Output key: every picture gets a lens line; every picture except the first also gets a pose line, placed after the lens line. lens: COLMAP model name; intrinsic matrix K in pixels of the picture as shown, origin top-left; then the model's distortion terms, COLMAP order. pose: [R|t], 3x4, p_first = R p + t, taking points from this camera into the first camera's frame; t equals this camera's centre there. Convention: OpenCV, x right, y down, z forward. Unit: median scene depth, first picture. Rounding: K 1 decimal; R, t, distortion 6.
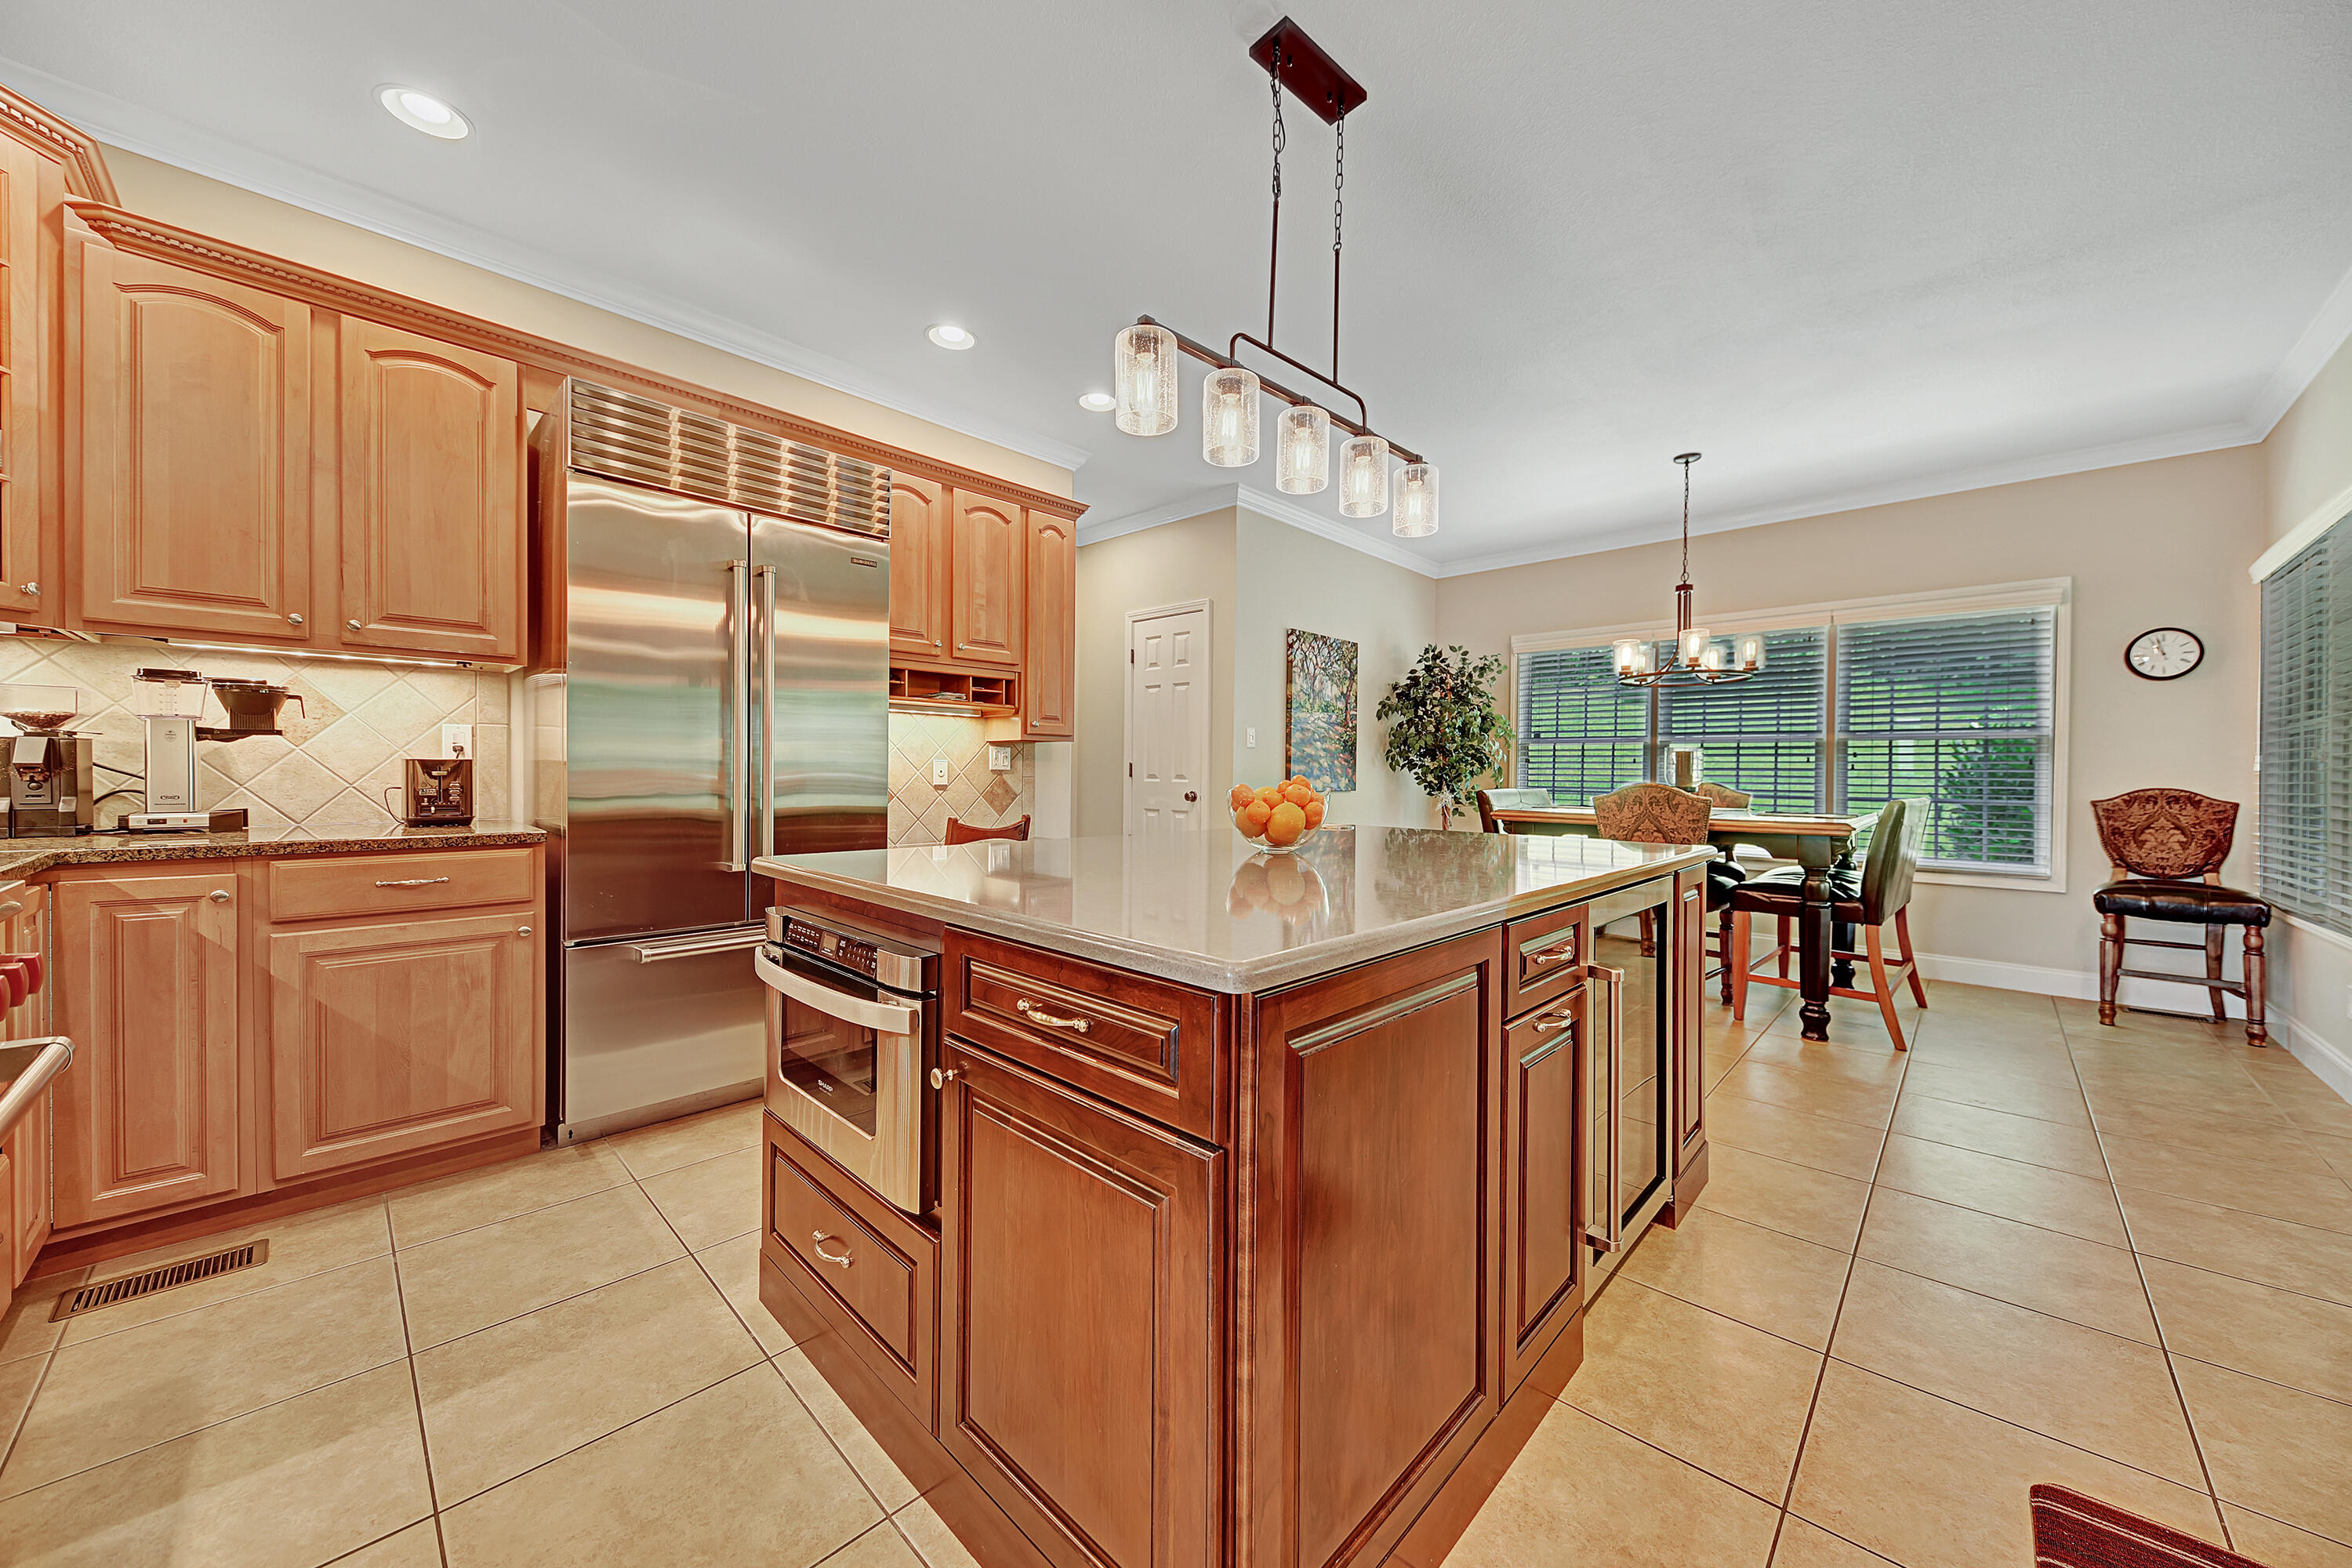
lens RADIAL K [[829.3, 0, 1190.3], [0, 829.3, 786.6], [0, 0, 1]] dist [0.002678, 0.000092]
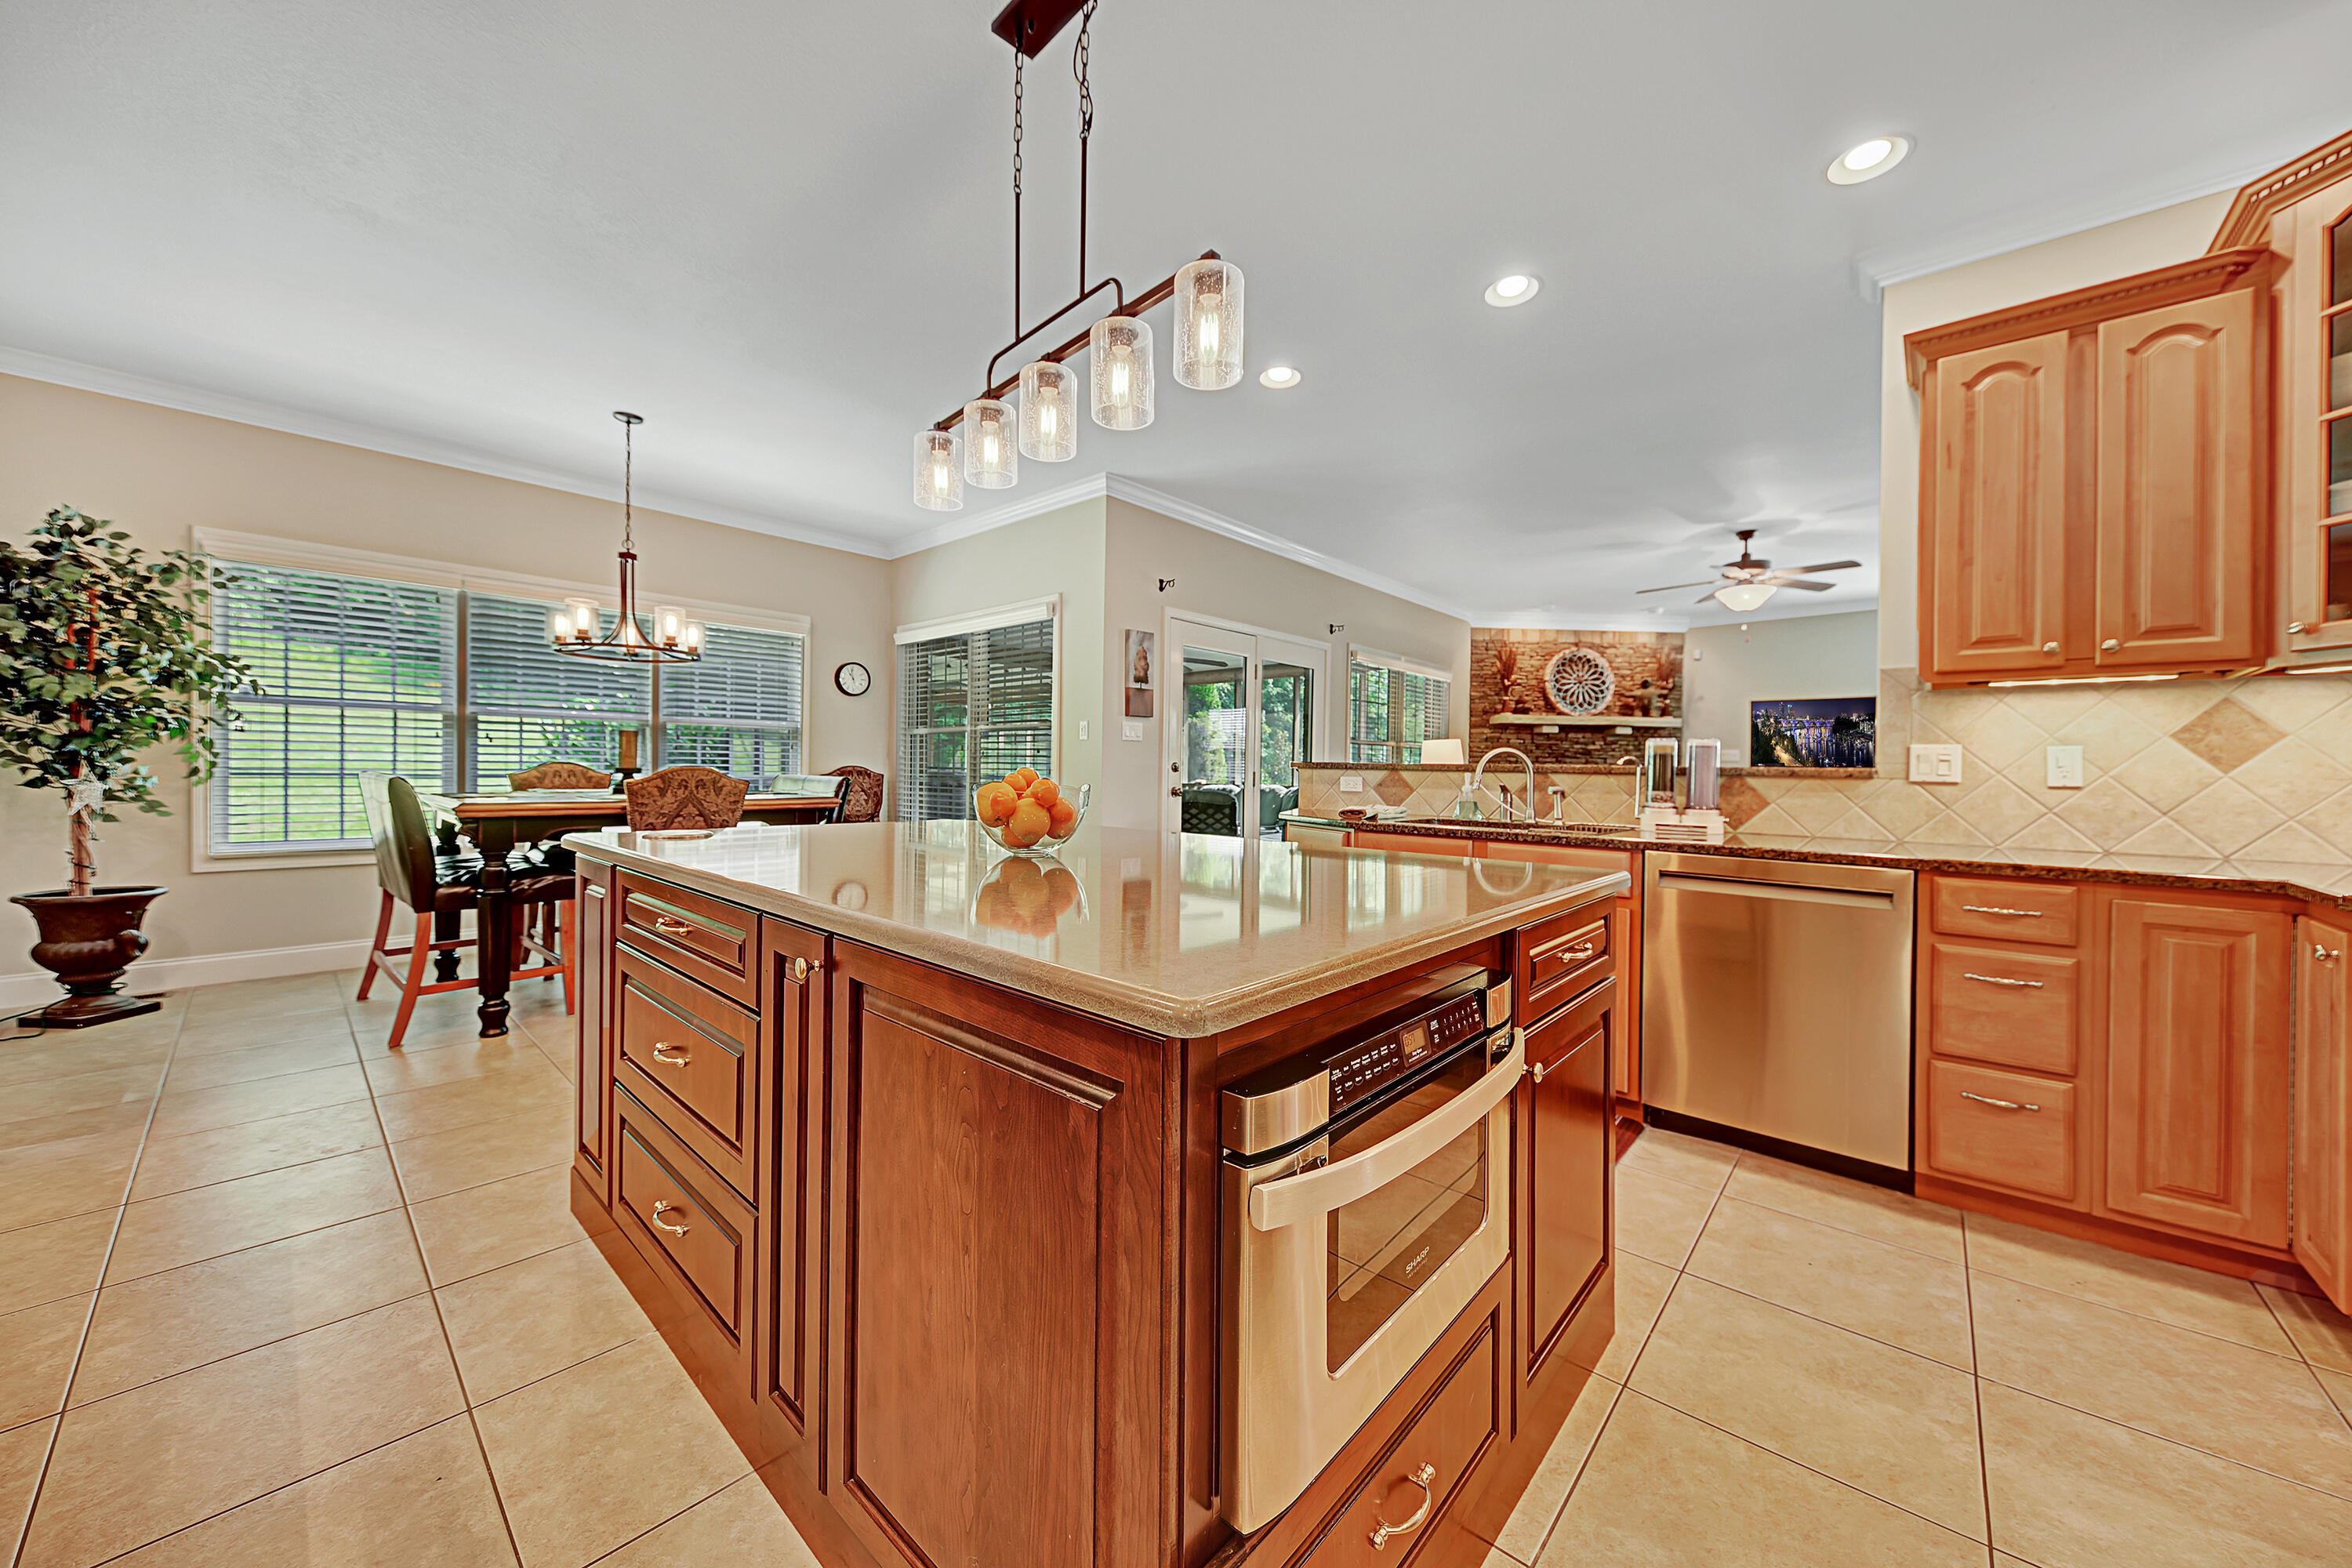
lens RADIAL K [[829.3, 0, 1191.4], [0, 829.3, 747.9], [0, 0, 1]] dist [0.002678, 0.000092]
pose [[-0.030475, 0.015075, 0.999422, -0.263675], [0.000785, 0.999886, -0.015058, -0.006051], [-0.999535, 0.000326, -0.030483, 0.293309]]
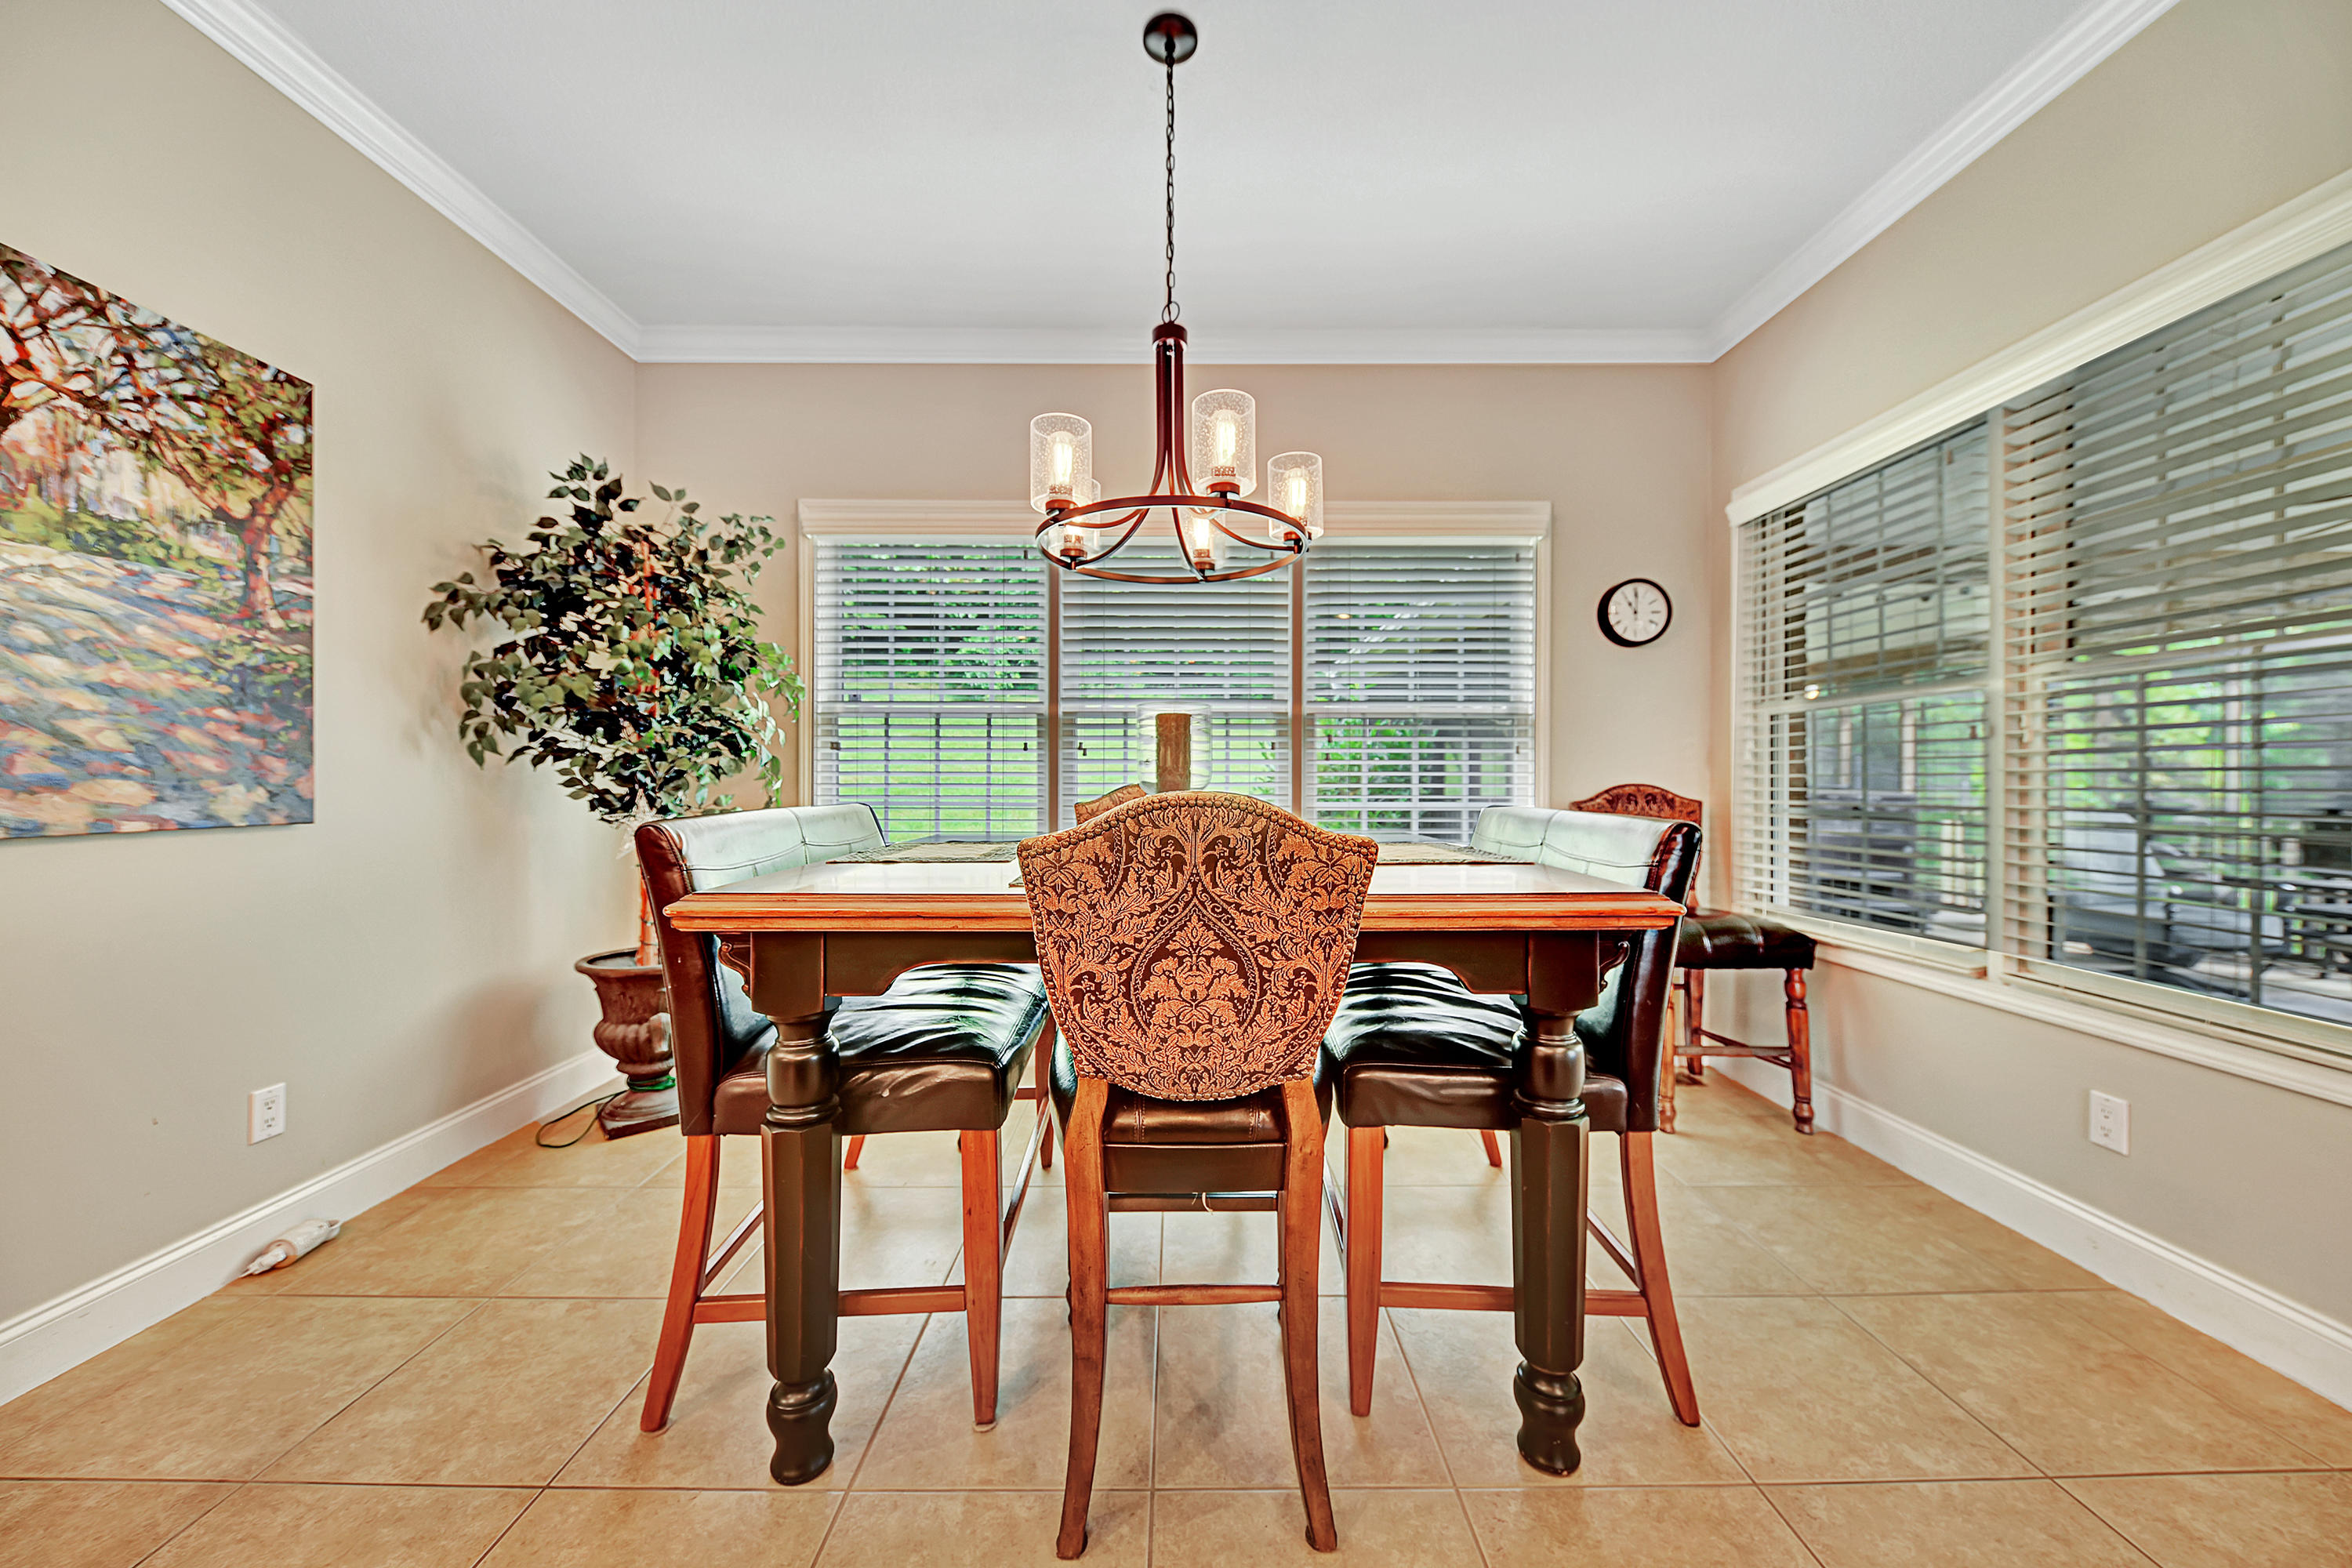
lens RADIAL K [[829.3, 0, 1171.6], [0, 829.3, 779.0], [0, 0, 1]] dist [0.002678, 0.000092]
pose [[0.733463, -0.010216, 0.679652, 0.220348], [0.017518, 0.999839, -0.003876, -0.005277], [-0.679503, 0.014750, 0.733524, 0.504580]]
